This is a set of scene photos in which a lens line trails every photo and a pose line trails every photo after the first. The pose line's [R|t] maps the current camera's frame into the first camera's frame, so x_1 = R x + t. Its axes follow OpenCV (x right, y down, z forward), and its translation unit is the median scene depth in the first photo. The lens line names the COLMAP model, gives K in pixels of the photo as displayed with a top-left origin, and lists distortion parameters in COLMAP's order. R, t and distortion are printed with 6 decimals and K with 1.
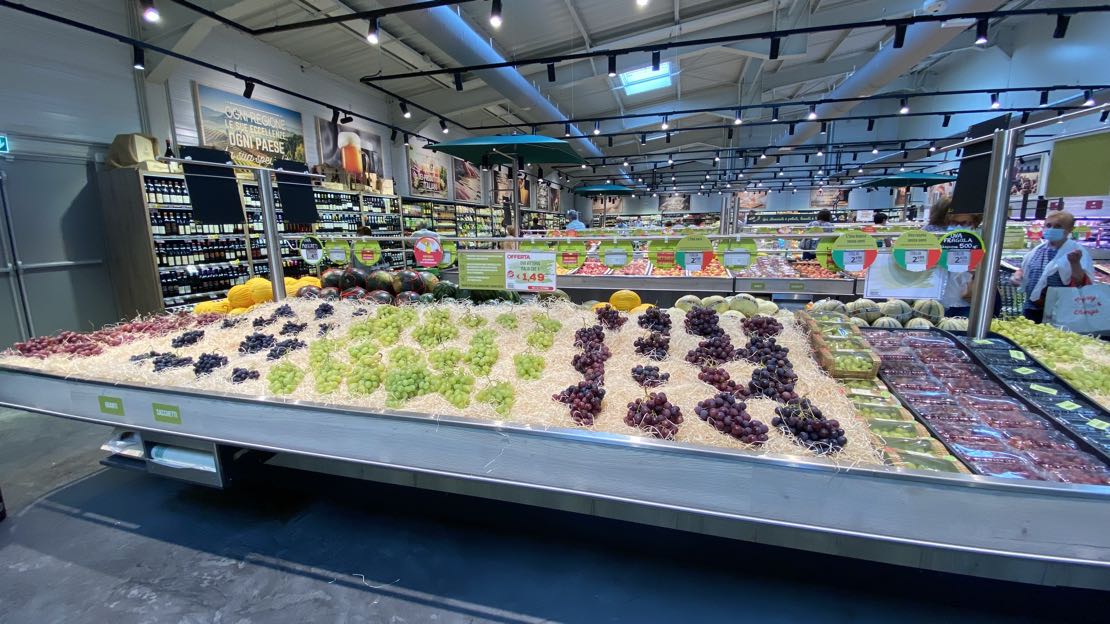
lens RADIAL K [[453.1, 0, 555.0], [0, 453.1, 312.0], [0, 0, 1]] dist [-0.001324, -0.000375]
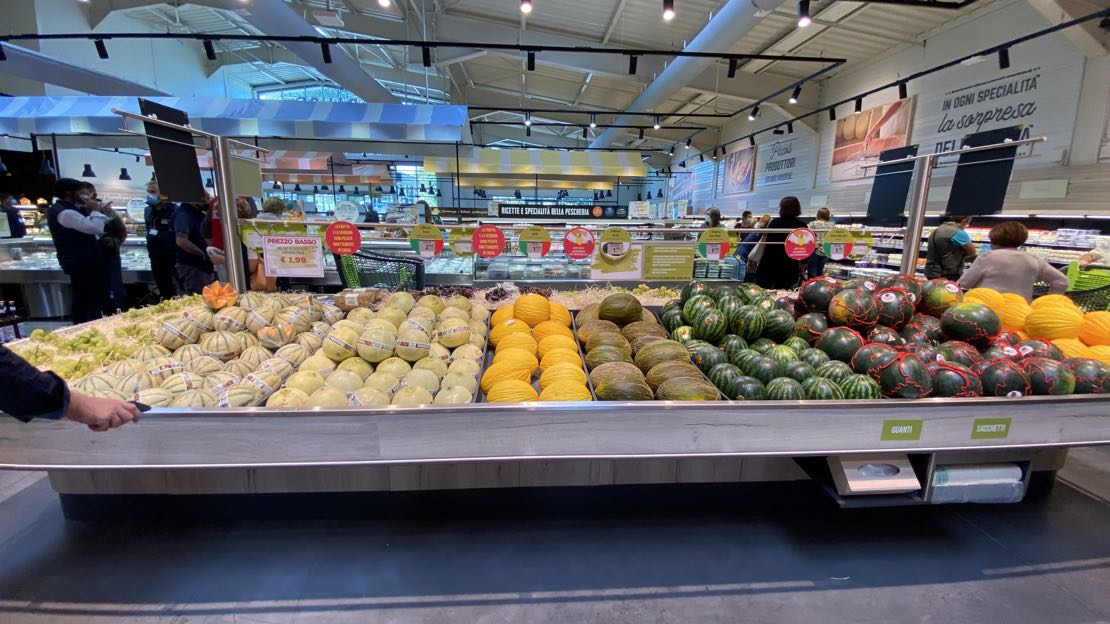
lens RADIAL K [[432.6, 0, 555.0], [0, 432.6, 312.0], [0, 0, 1]] dist [-0.001149, -0.000136]
pose [[0.946547, -0.040235, 0.320047, -0.505397], [0.031161, 0.998955, 0.033425, -0.015463], [-0.321057, -0.021665, 0.946812, 0.124985]]
